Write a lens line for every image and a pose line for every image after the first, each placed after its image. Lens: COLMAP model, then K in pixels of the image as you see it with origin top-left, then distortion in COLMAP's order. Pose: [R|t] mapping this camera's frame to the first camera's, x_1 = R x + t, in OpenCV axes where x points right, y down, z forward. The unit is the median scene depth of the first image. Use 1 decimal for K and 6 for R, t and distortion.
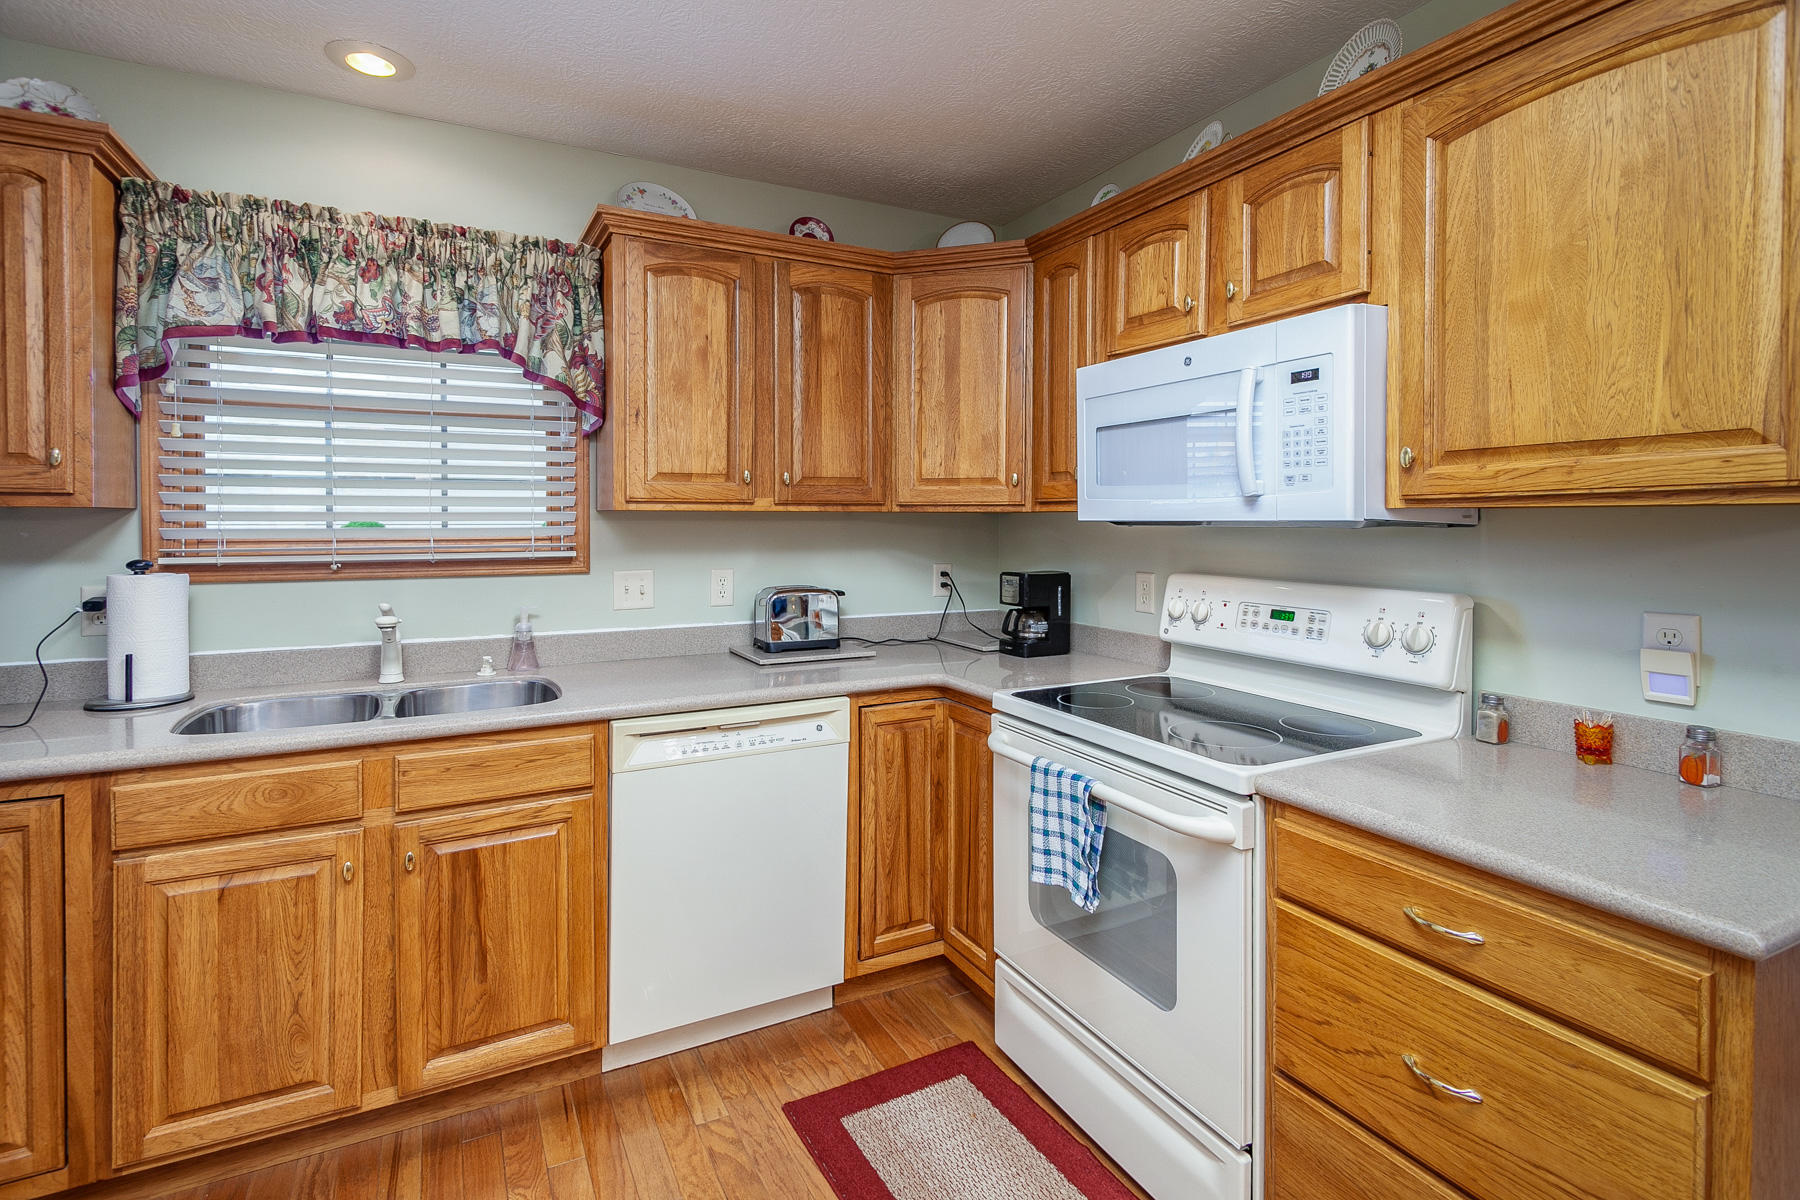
lens RADIAL K [[873.2, 0, 919.4], [0, 873.2, 532.9], [0, 0, 1]] dist [-0.000681, -0.000534]
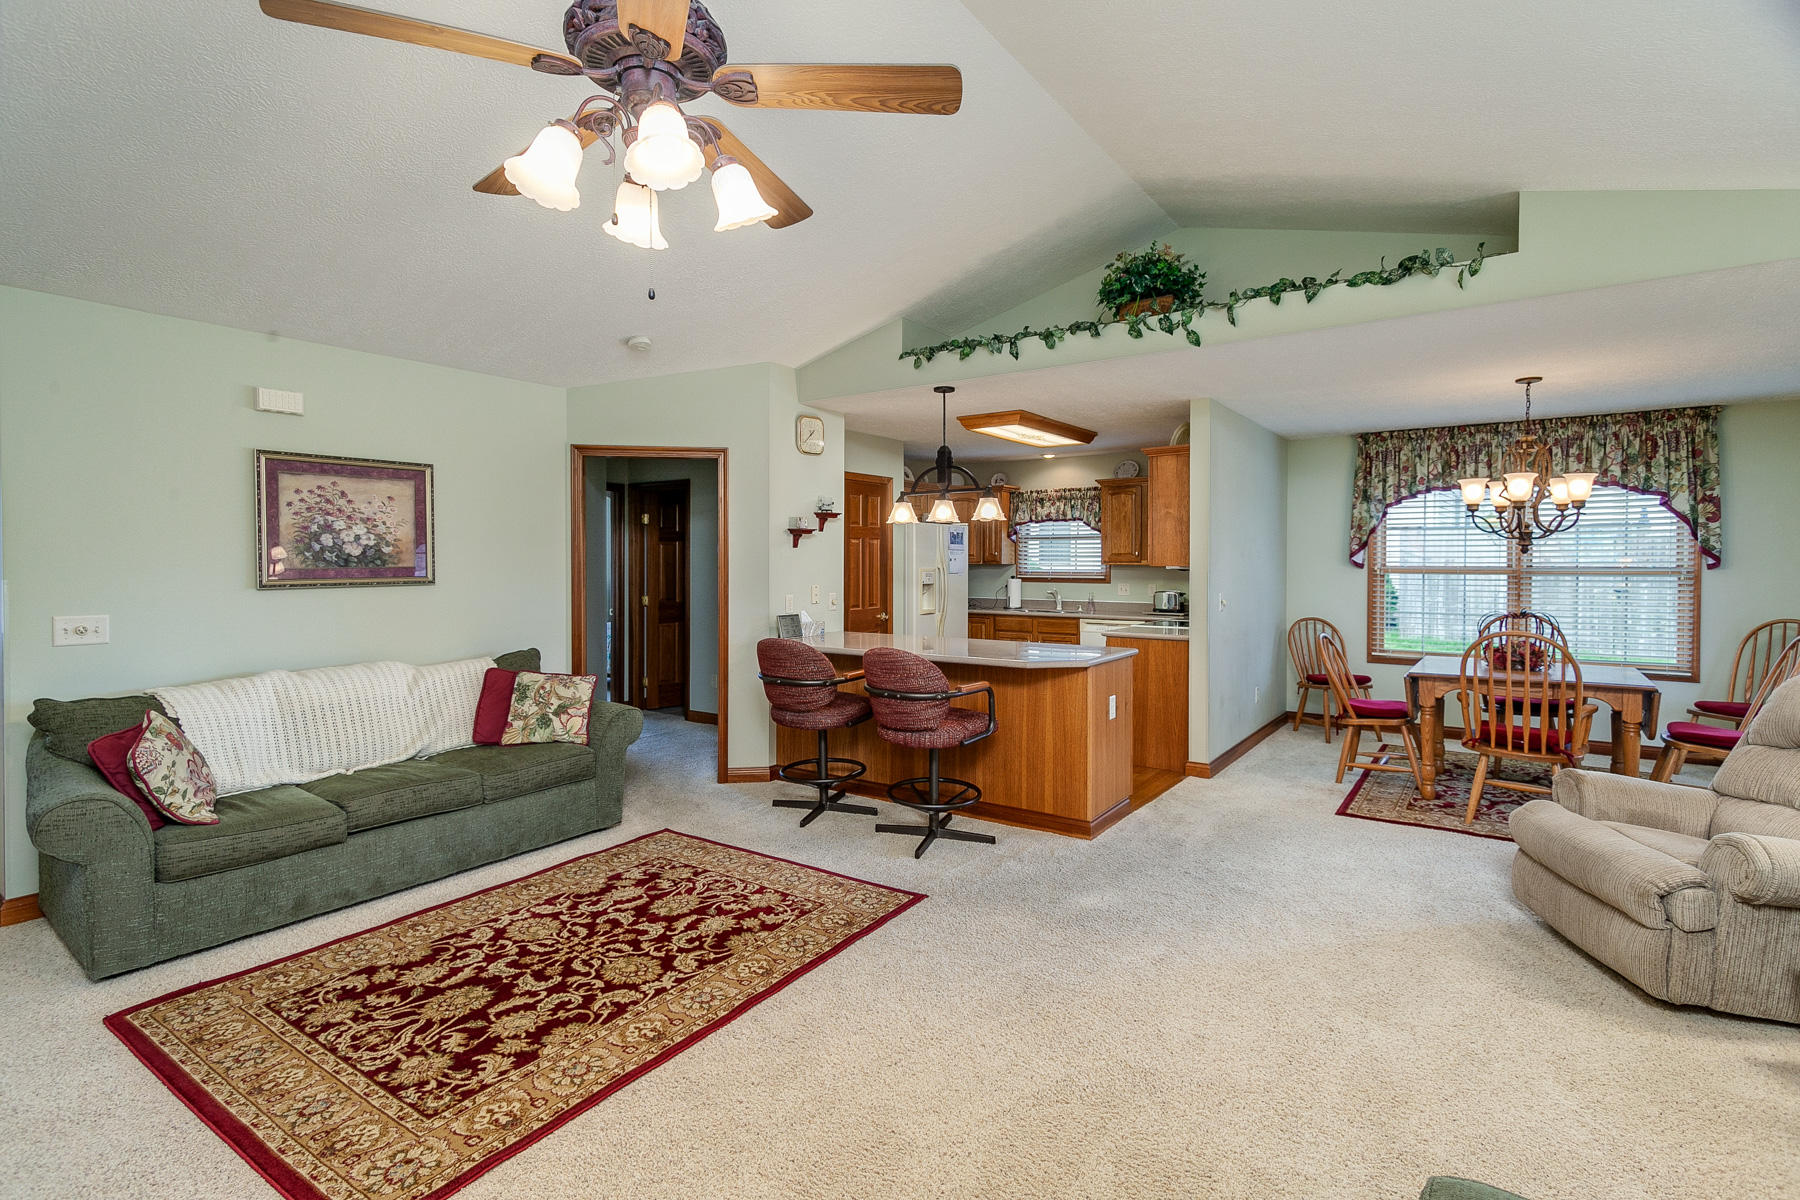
lens RADIAL K [[873.2, 0, 892.2], [0, 873.2, 588.5], [0, 0, 1]] dist [-0.000681, -0.000534]
pose [[0.443409, 0.026039, -0.895941, 2.629708], [-0.016720, 0.999644, 0.020778, 0.013651], [0.896163, 0.005767, 0.443687, -1.419636]]
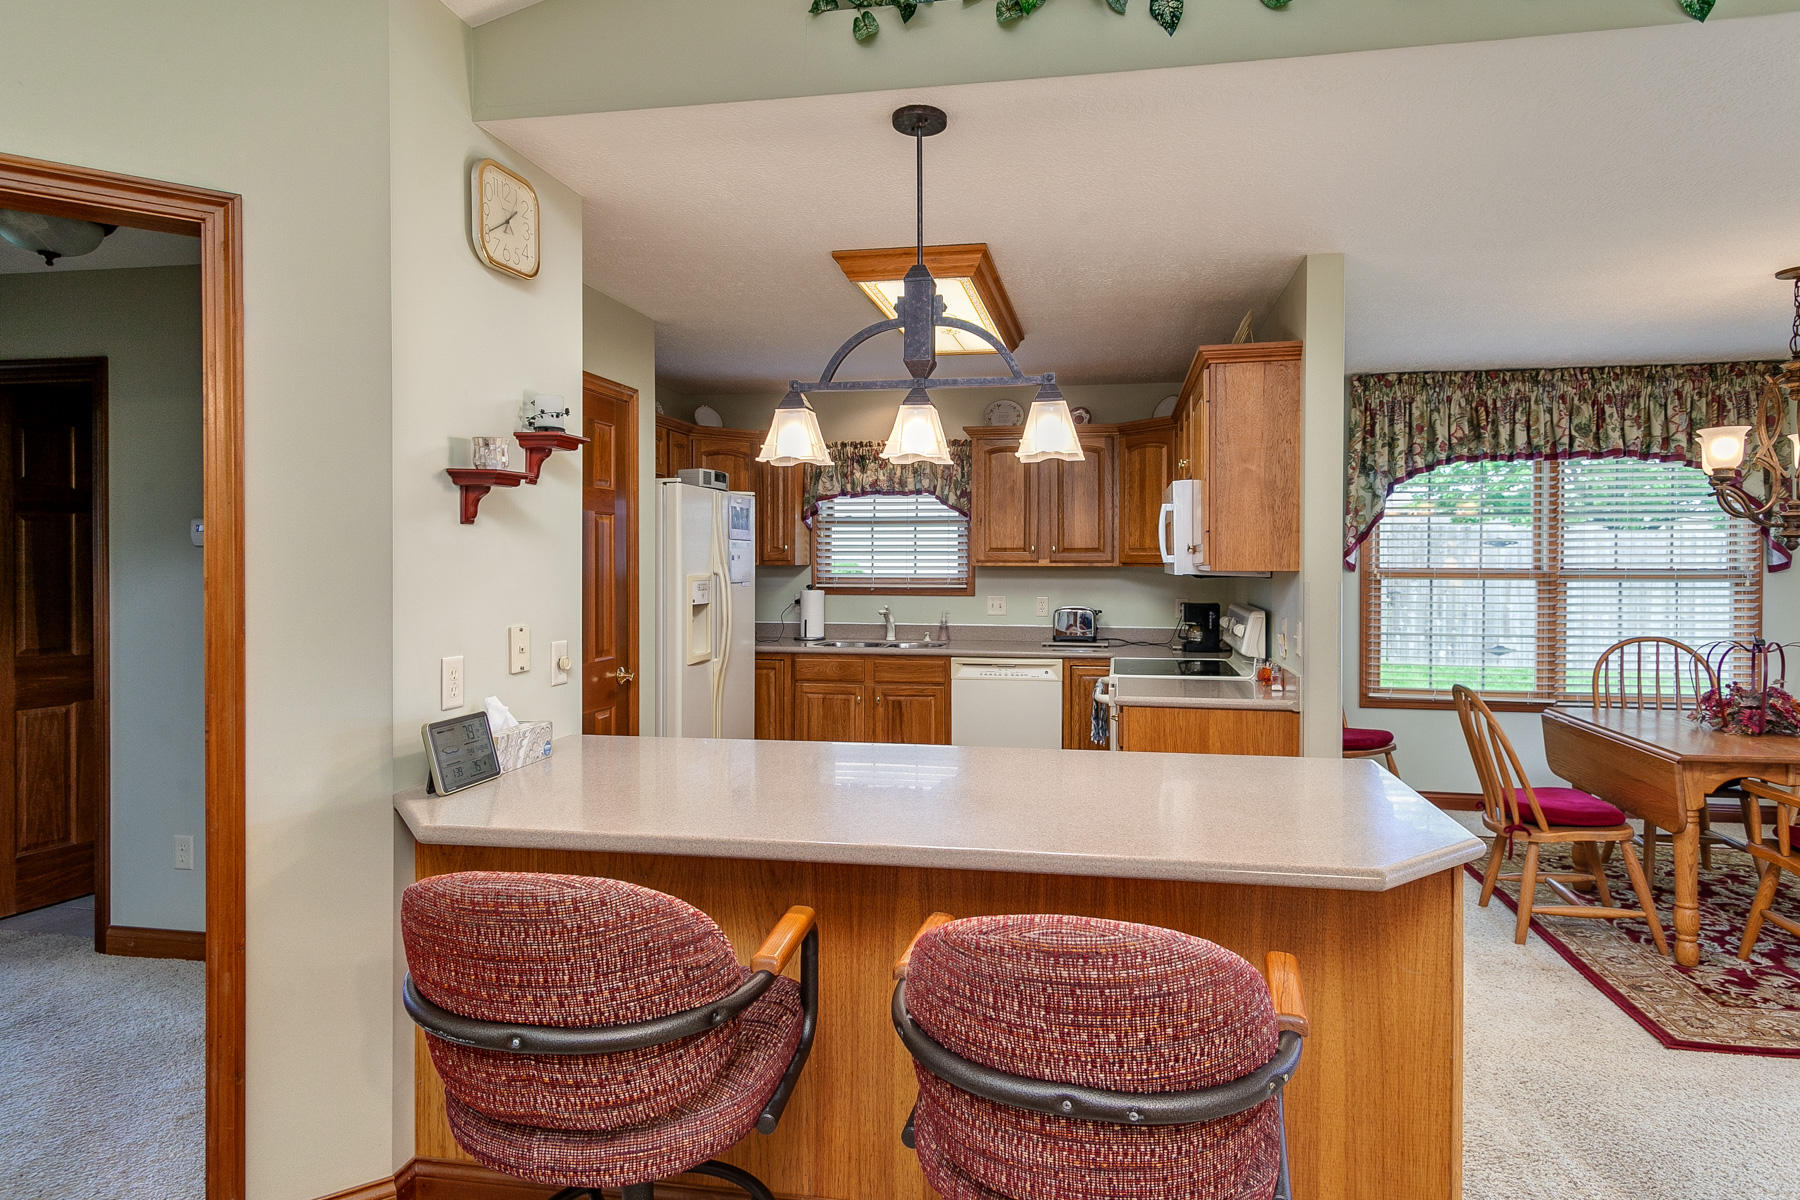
lens RADIAL K [[999.2, 0, 960.8], [0, 999.2, 574.9], [0, 0, 1]] dist [0.001989, -0.000844]
pose [[0.794167, 0.008049, -0.607646, 1.215288], [-0.011636, 0.999930, -0.001964, 0.002288], [0.607588, 0.008630, 0.794205, -1.046749]]
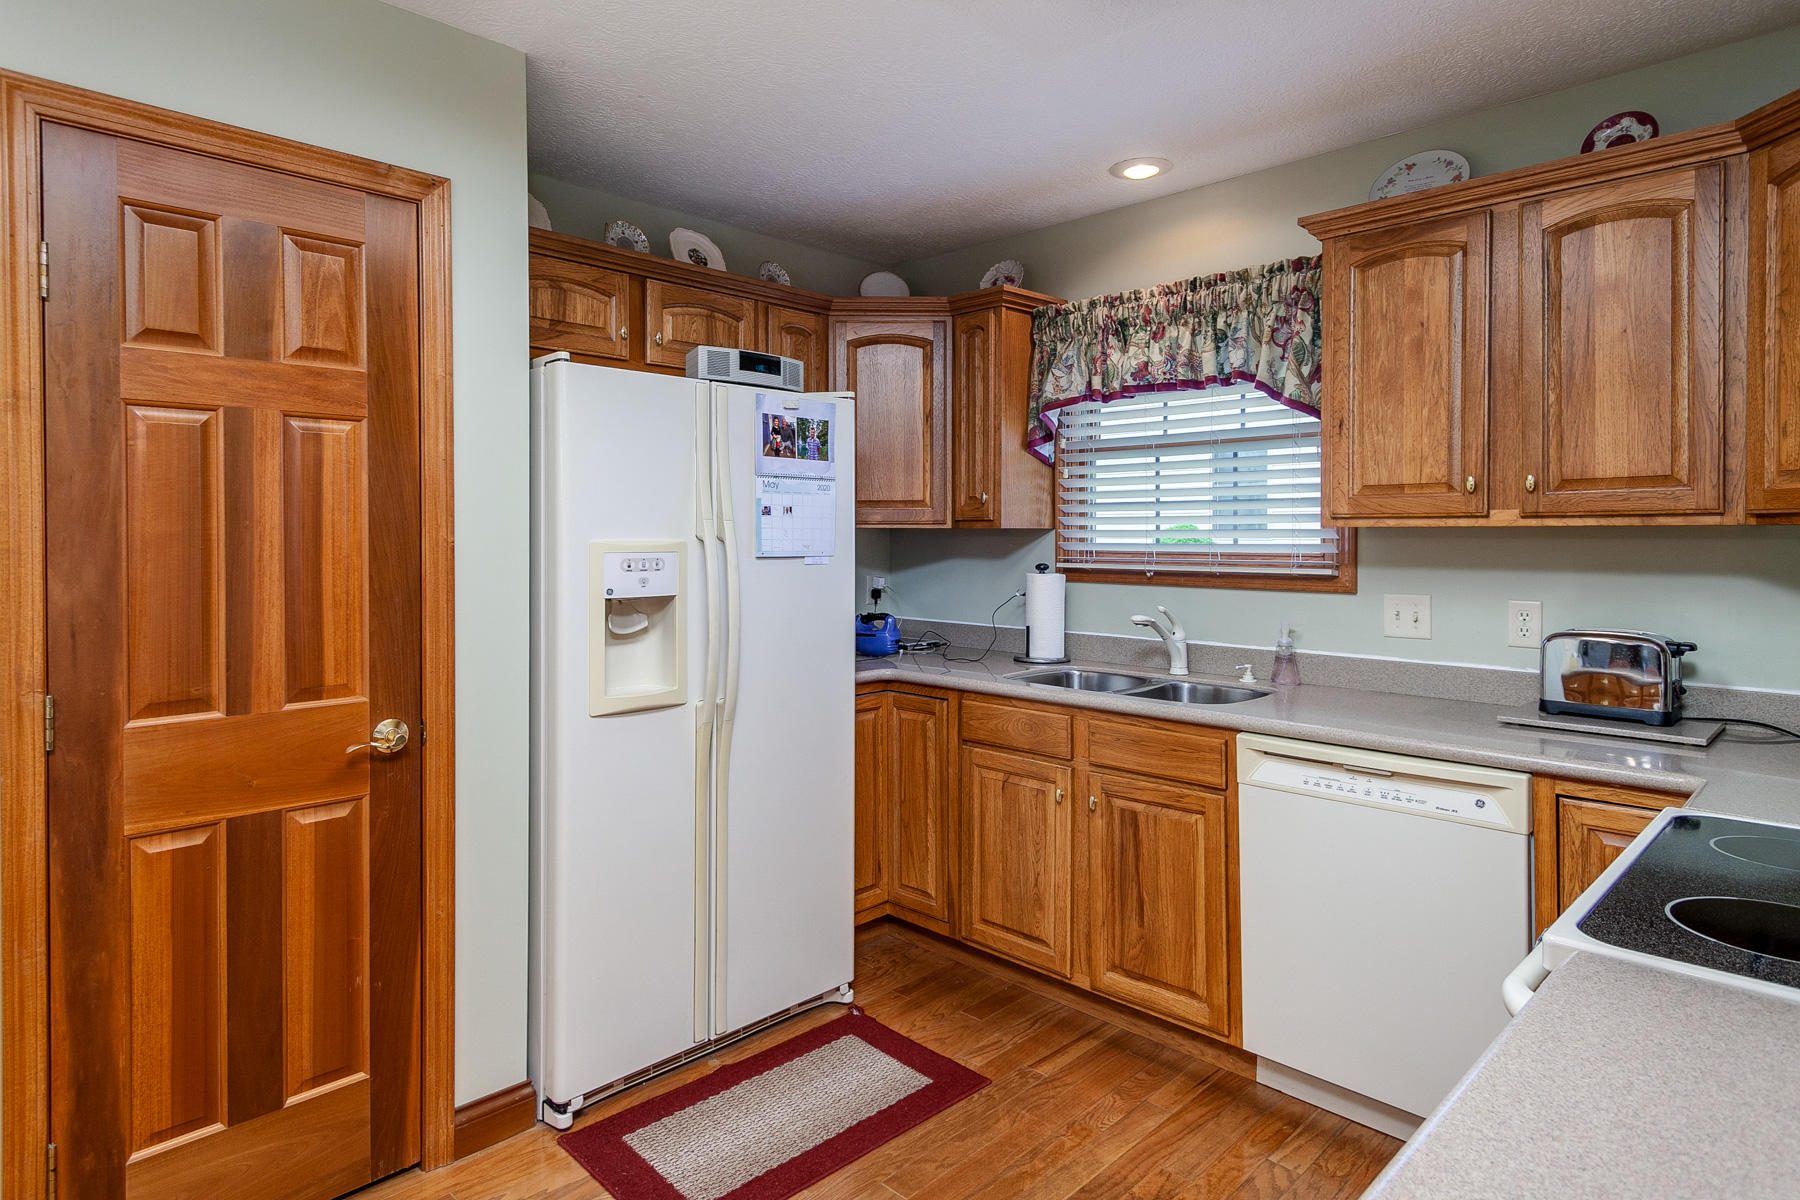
lens RADIAL K [[999.2, 0, 895.6], [0, 999.2, 551.7], [0, 0, 1]] dist [0.001989, -0.000844]
pose [[0.291271, 0.015542, -0.956514, 0.616101], [-0.016911, 0.999795, 0.011096, -0.003051], [0.956491, 0.012944, 0.291474, 0.249371]]
